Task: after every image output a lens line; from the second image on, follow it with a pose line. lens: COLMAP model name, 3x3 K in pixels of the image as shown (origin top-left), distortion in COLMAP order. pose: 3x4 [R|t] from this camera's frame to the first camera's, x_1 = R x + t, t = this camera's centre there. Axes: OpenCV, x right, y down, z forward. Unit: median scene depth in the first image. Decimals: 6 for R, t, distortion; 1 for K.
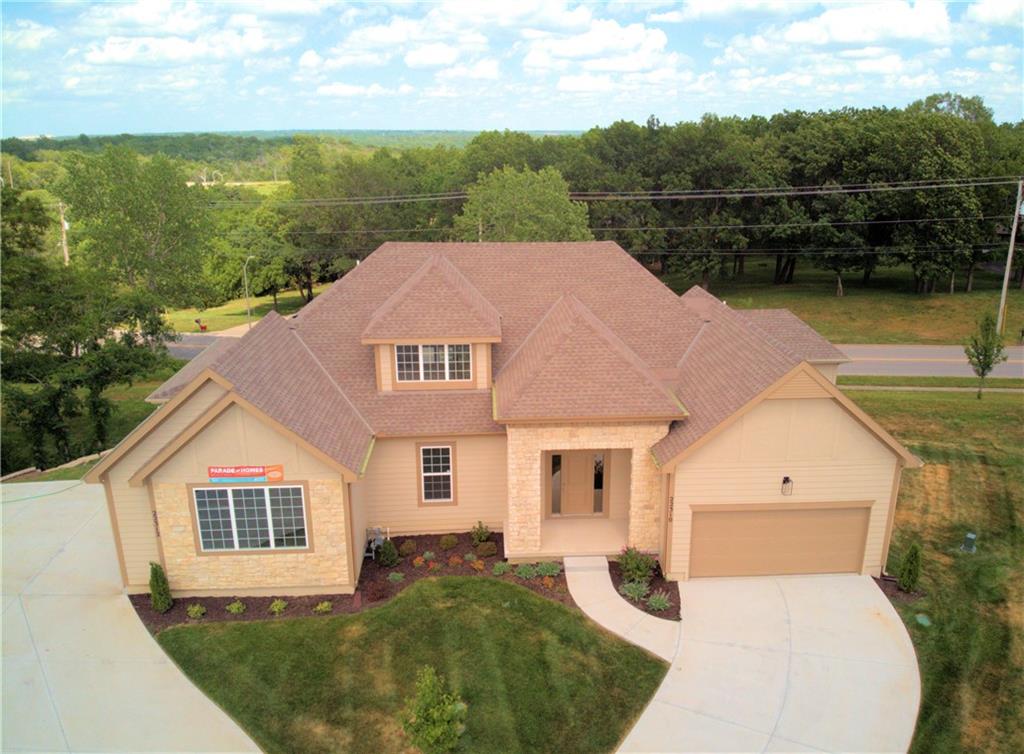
lens RADIAL K [[770.5, 0, 539.8], [0, 770.5, 394.0], [0, 0, 1]] dist [0.042548, -0.003120]
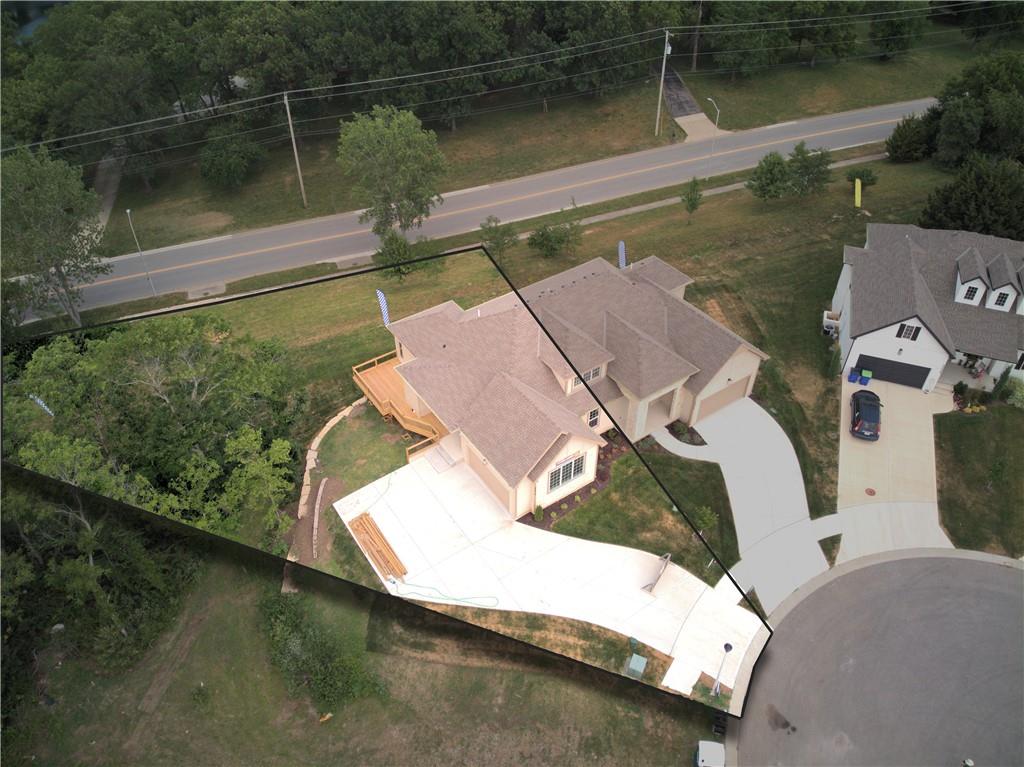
lens RADIAL K [[747.8, 0, 512.0], [0, 747.8, 383.5], [0, 0, 1]] dist [-0.012668, -0.006505]
pose [[0.857627, -0.342670, 0.383476, -1.216361], [0.165006, 0.889595, 0.425903, -1.018431], [-0.487083, -0.301990, 0.819483, -0.649719]]
